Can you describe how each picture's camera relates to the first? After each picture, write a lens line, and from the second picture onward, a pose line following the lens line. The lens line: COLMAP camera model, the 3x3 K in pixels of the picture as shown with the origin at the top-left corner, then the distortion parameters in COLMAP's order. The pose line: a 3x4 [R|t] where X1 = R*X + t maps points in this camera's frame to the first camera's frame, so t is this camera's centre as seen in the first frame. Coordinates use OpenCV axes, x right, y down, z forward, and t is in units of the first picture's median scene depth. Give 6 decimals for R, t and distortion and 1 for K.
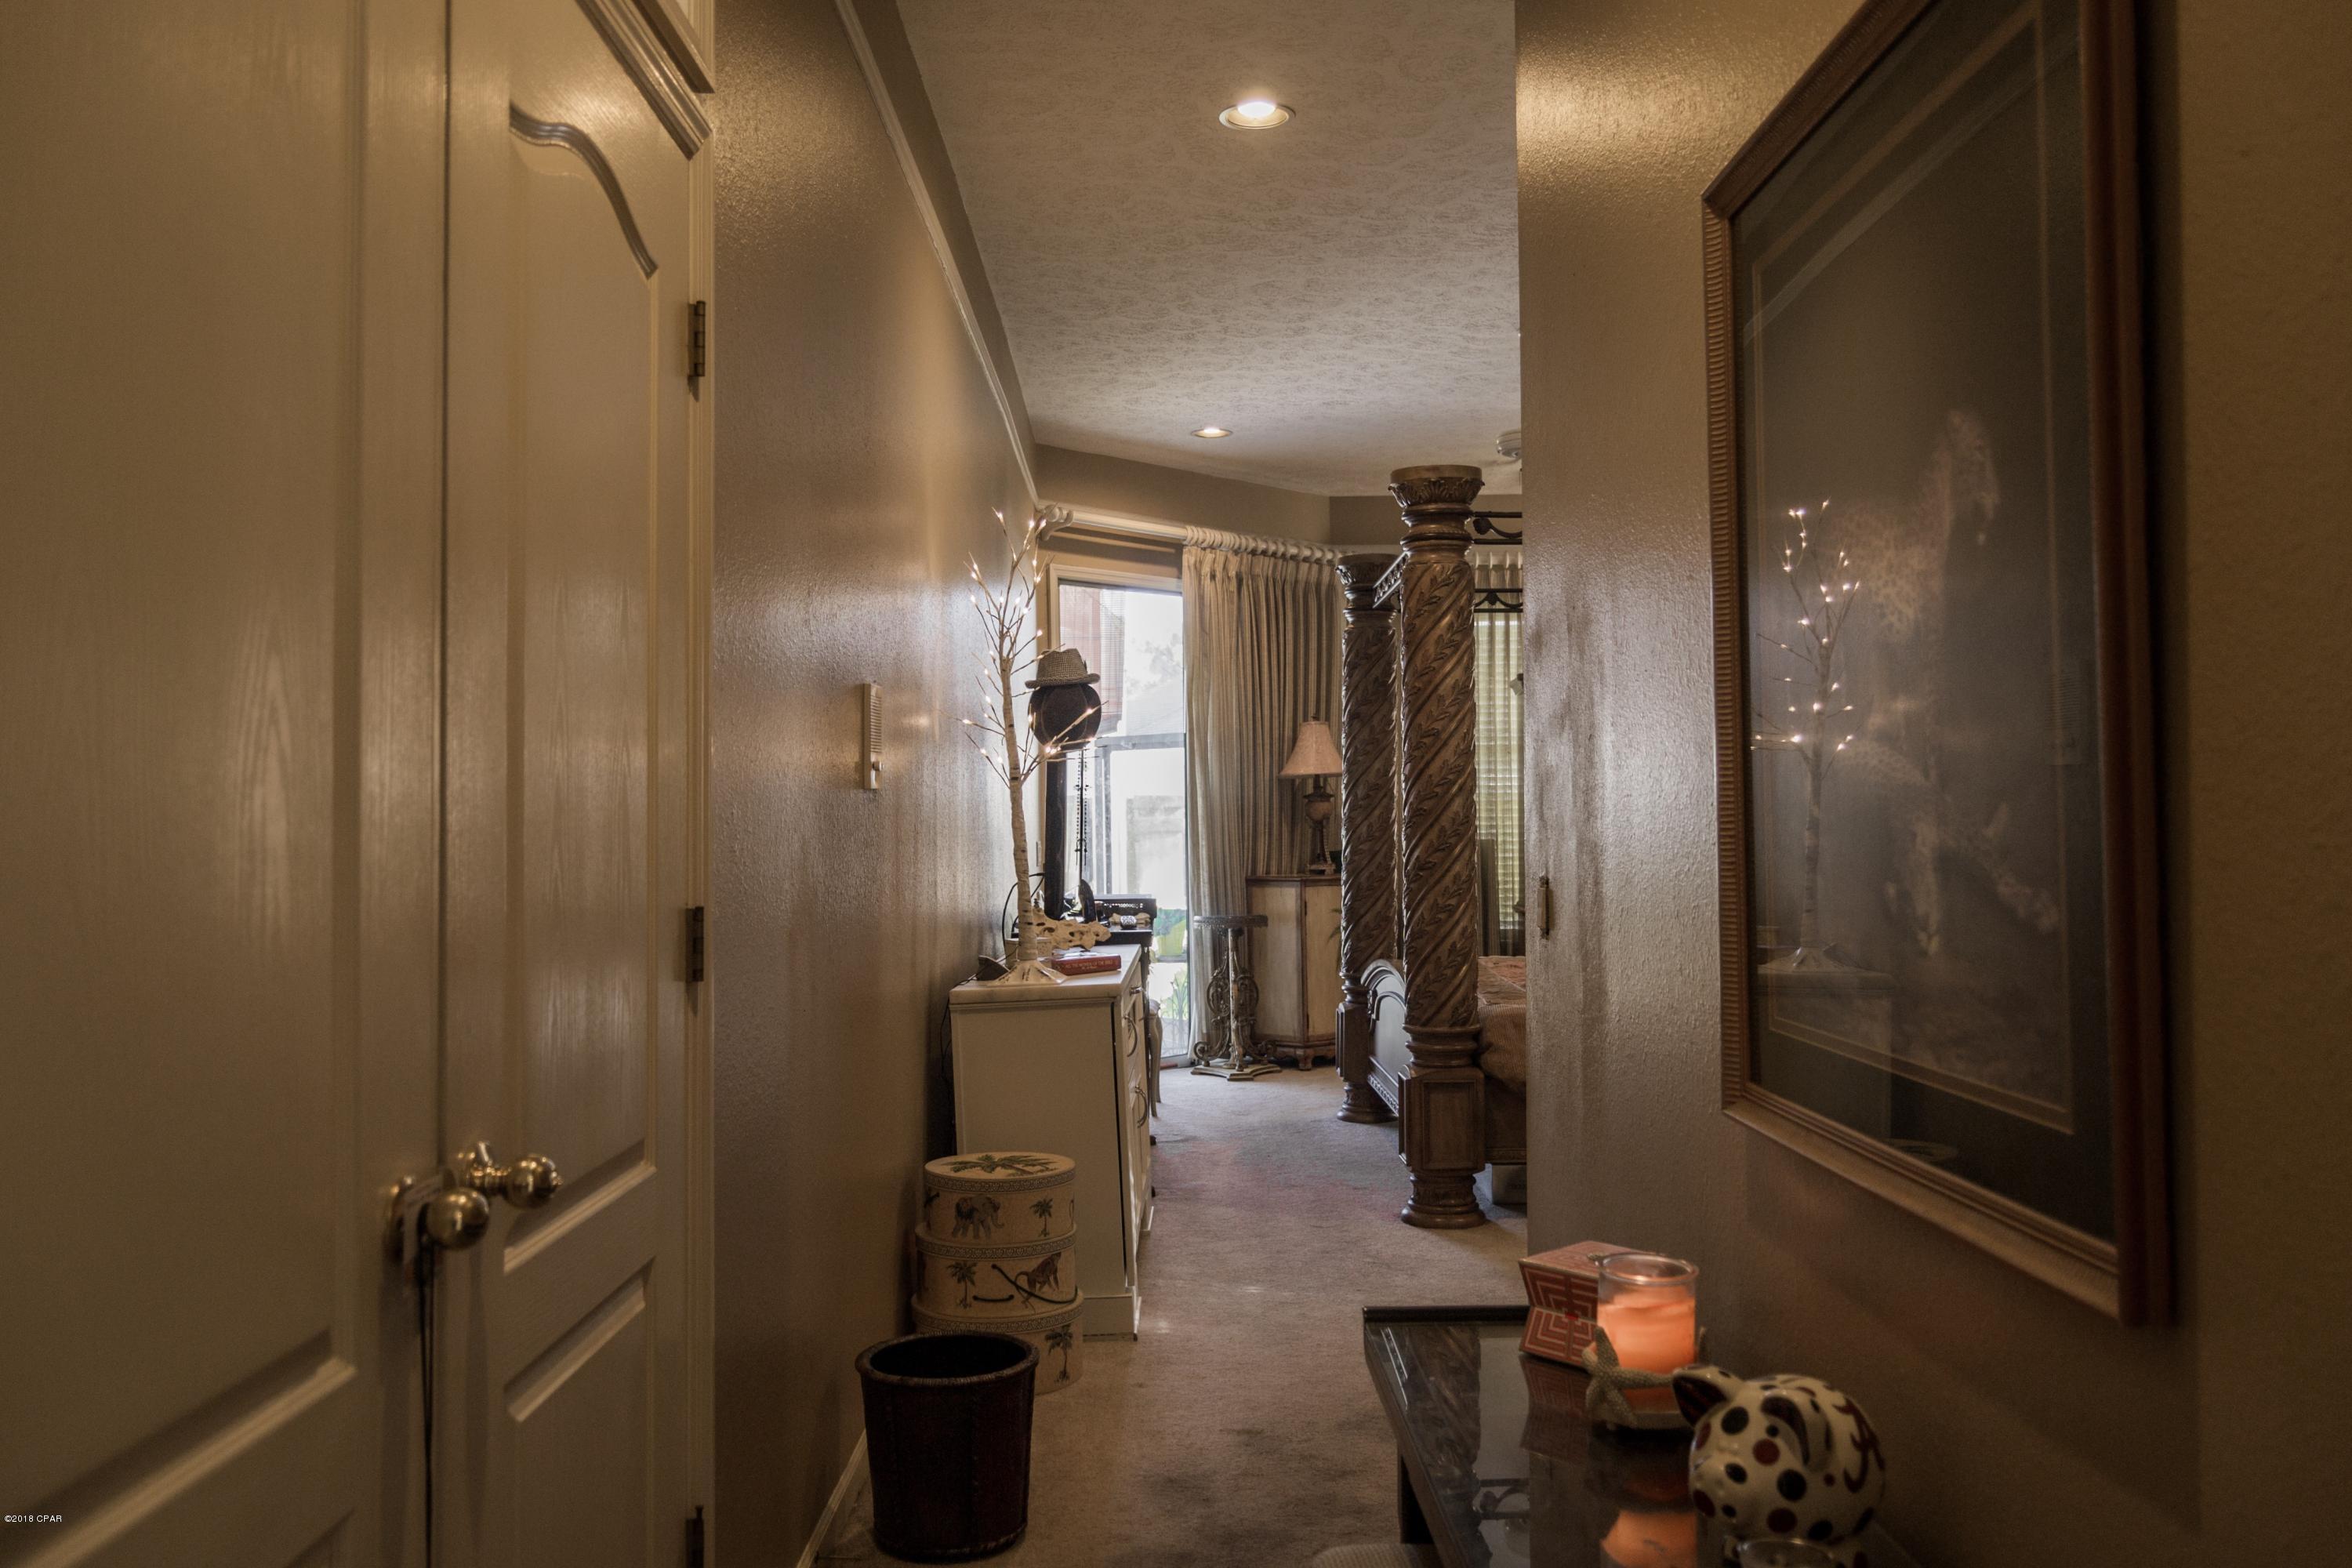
lens RADIAL K [[1860.0, 0, 1174.6], [0, 1860.0, 785.5], [0, 0, 1]] dist [-0.009465, 0.020877]
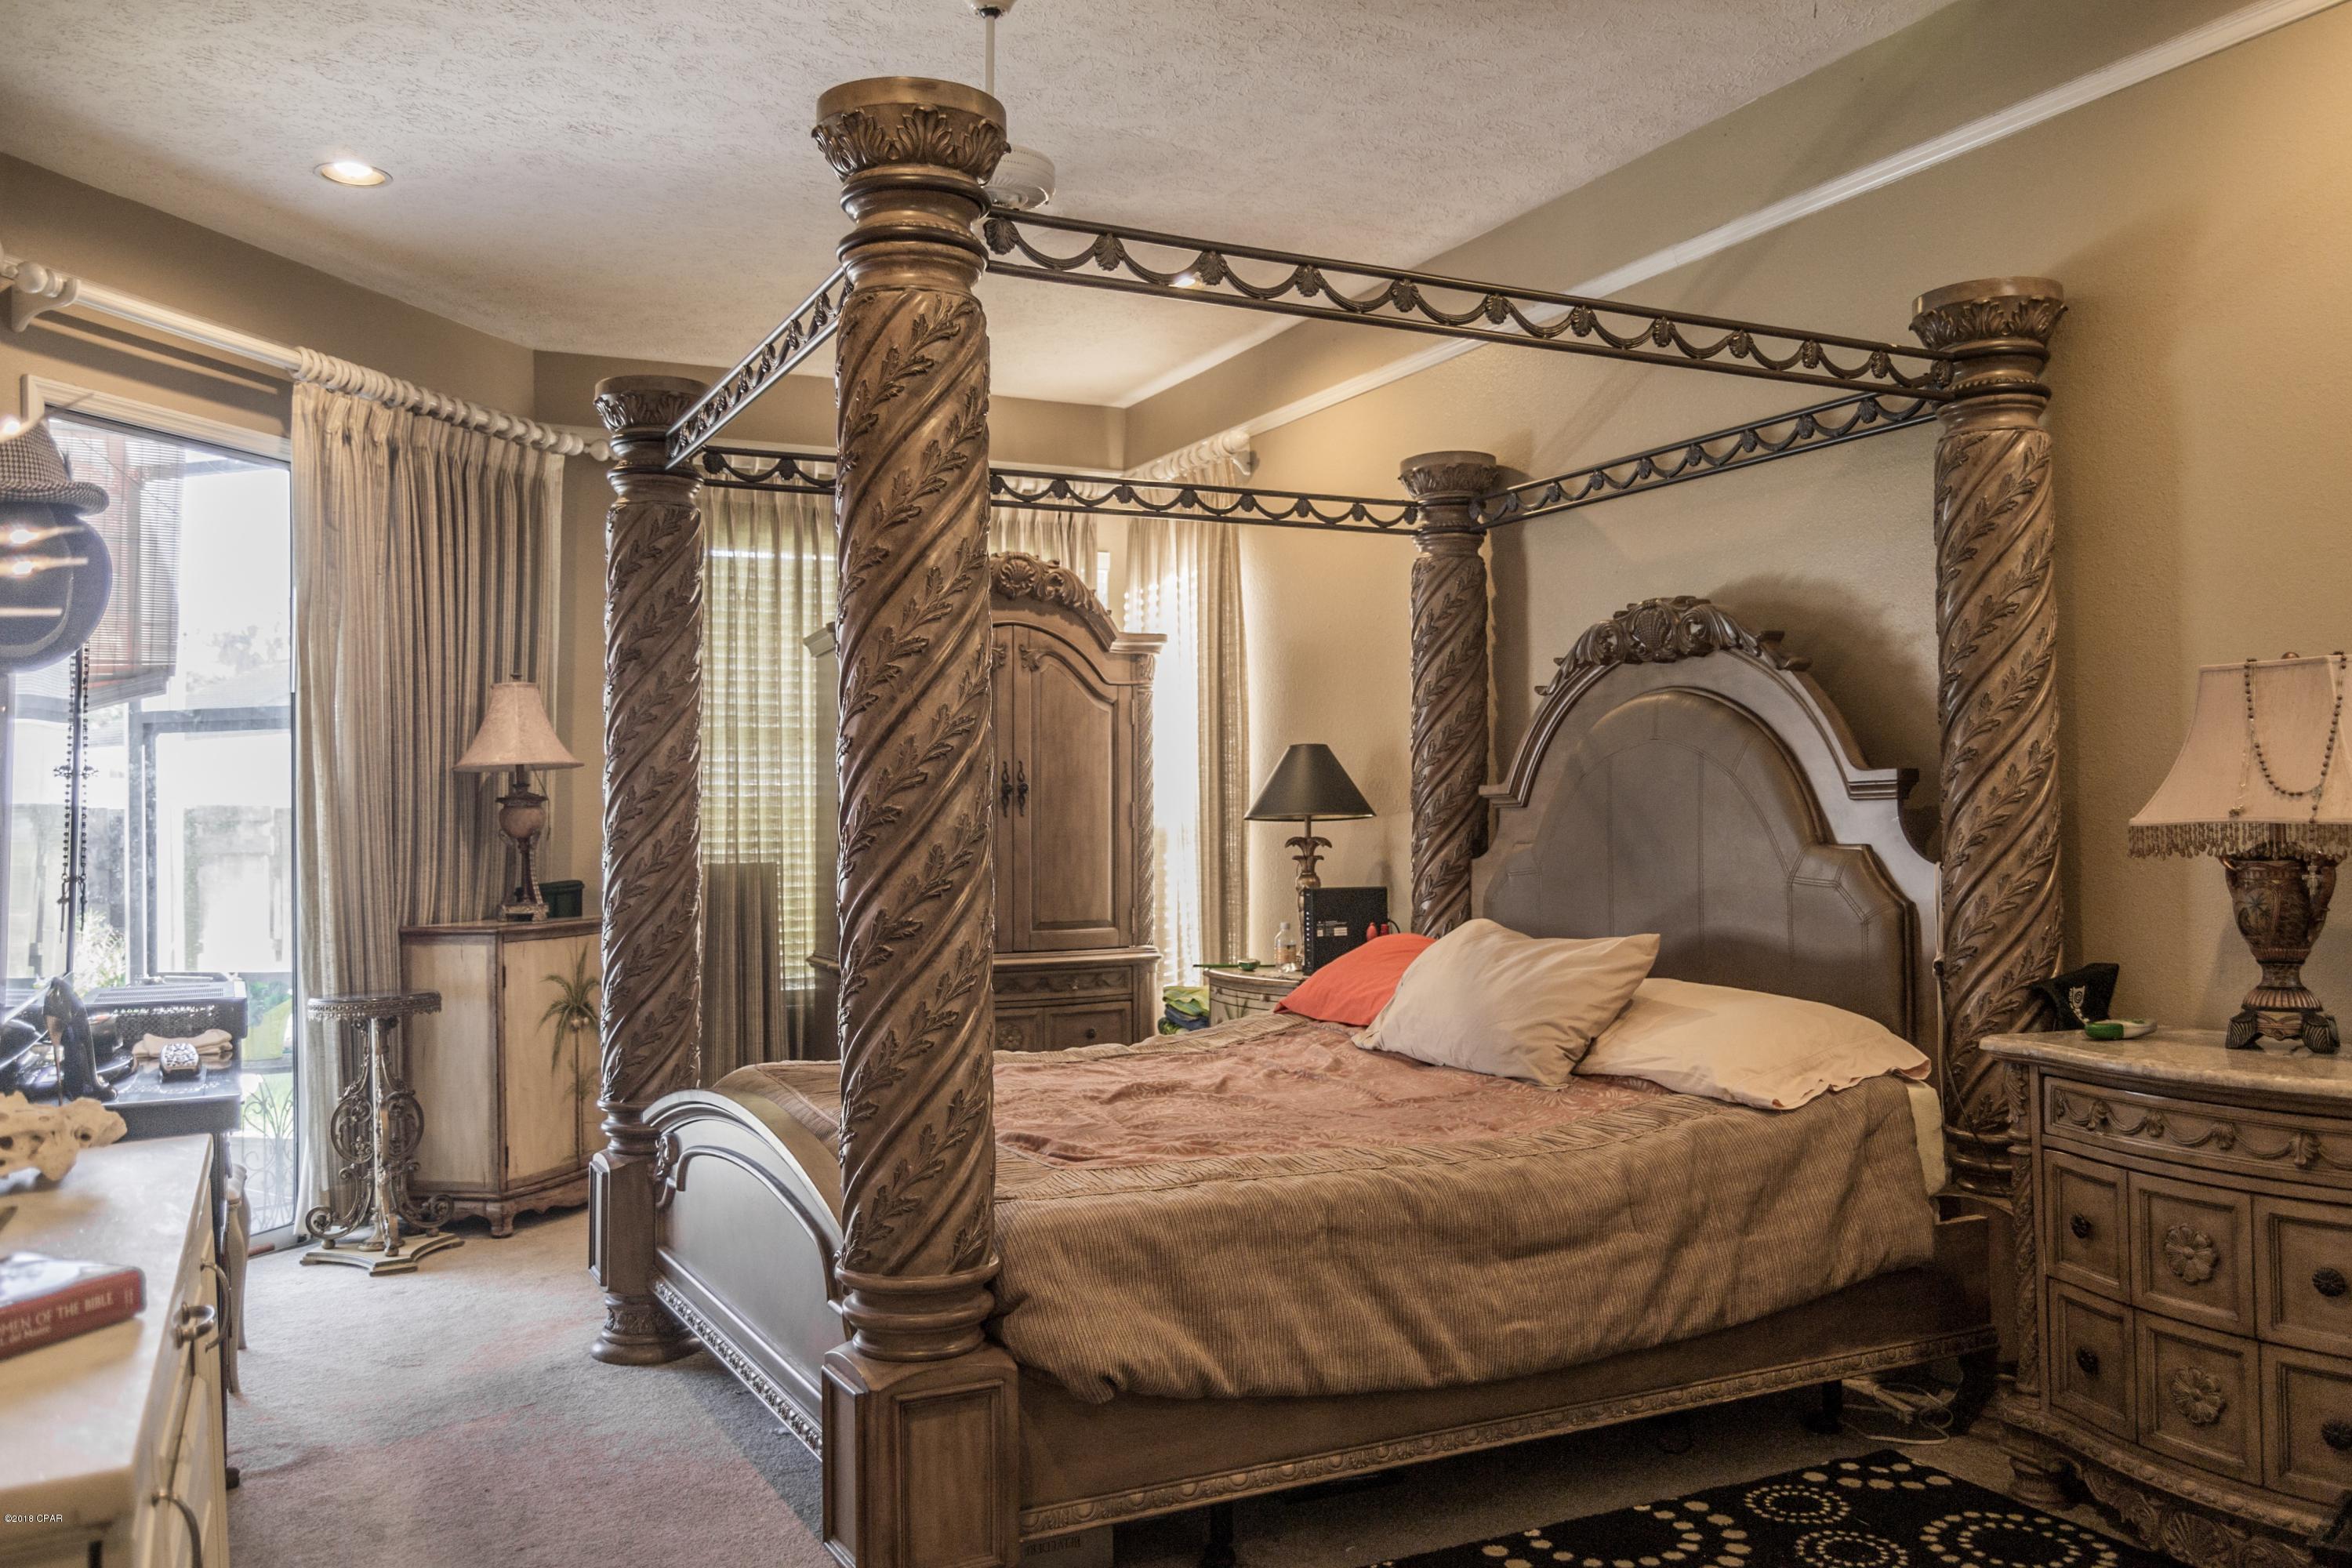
lens RADIAL K [[1860.0, 0, 1180.1], [0, 1860.0, 778.8], [0, 0, 1]] dist [-0.009465, 0.020877]
pose [[0.893979, 0.008025, 0.448037, -0.007297], [-0.002598, 0.999916, -0.012726, 0.006568], [-0.448101, 0.010212, 0.893924, 0.344921]]
